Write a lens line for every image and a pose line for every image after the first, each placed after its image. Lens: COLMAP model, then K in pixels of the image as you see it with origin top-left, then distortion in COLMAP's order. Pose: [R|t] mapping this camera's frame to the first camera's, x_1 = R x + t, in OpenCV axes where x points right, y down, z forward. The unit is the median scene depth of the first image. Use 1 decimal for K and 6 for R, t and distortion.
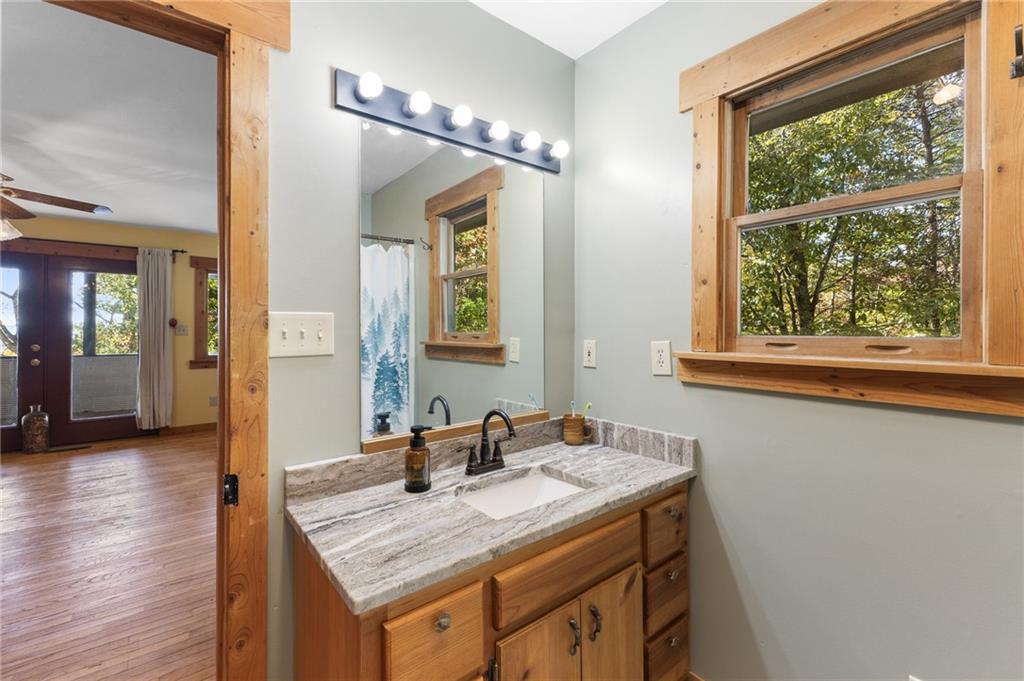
lens RADIAL K [[440.3, 0, 512.4], [0, 440.3, 328.3], [0, 0, 1]] dist [0.001481, 0.000136]
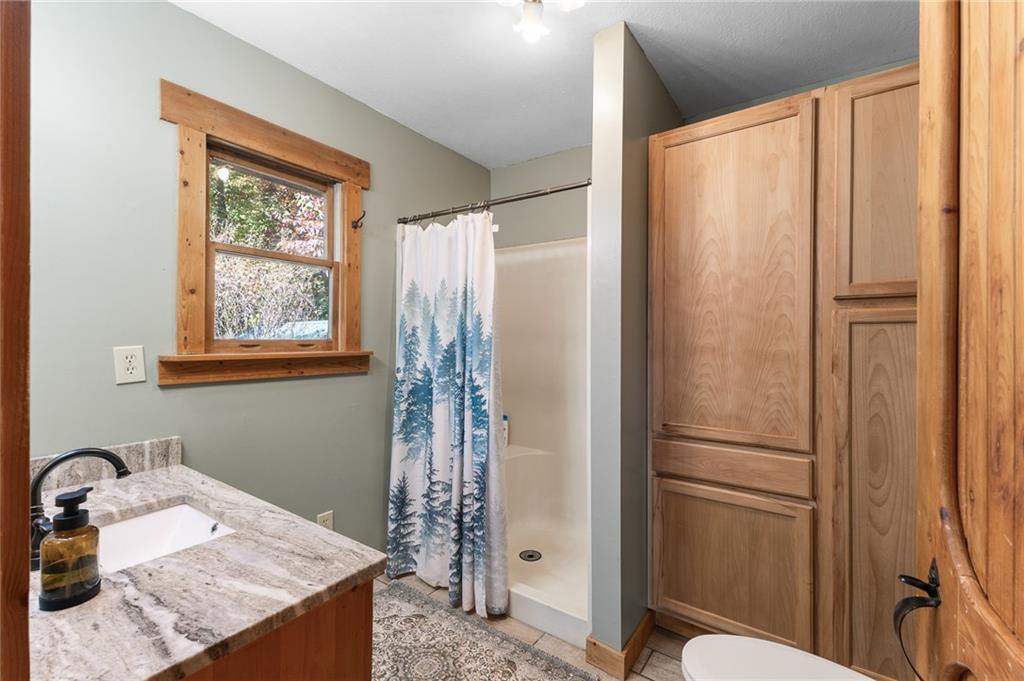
lens RADIAL K [[442.0, 0, 507.1], [0, 442.0, 340.8], [0, 0, 1]] dist [0.001304, 0.000250]
pose [[-0.271042, -0.004953, 0.962555, -0.942100], [-0.003430, 0.999985, 0.004180, 0.013573], [-0.962561, -0.002168, -0.271055, 0.595582]]
